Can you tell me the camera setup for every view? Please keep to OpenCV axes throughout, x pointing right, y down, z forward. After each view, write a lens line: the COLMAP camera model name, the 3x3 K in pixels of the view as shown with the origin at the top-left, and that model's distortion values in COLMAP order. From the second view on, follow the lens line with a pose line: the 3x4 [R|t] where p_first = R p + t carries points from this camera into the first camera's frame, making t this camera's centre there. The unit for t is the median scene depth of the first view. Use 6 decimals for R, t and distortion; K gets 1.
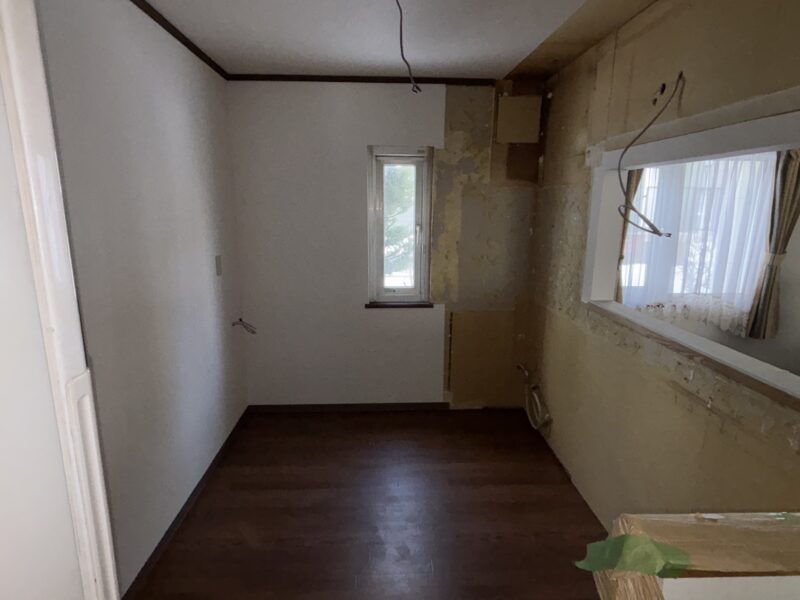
lens RADIAL K [[440.3, 0, 400.0], [0, 440.3, 300.0], [0, 0, 1]] dist [0.026547, -0.001730]
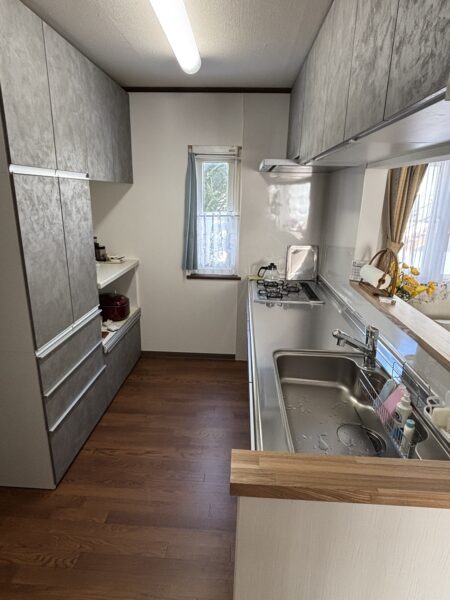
lens RADIAL K [[344.3, 0, 225.0], [0, 344.3, 300.0], [0, 0, 1]] dist [0.067300, 0.000209]
pose [[0.993129, 0.045549, -0.107793, 0.150594], [-0.037675, 0.996547, 0.073993, 0.002055], [0.110791, -0.069423, 0.991416, 0.022693]]
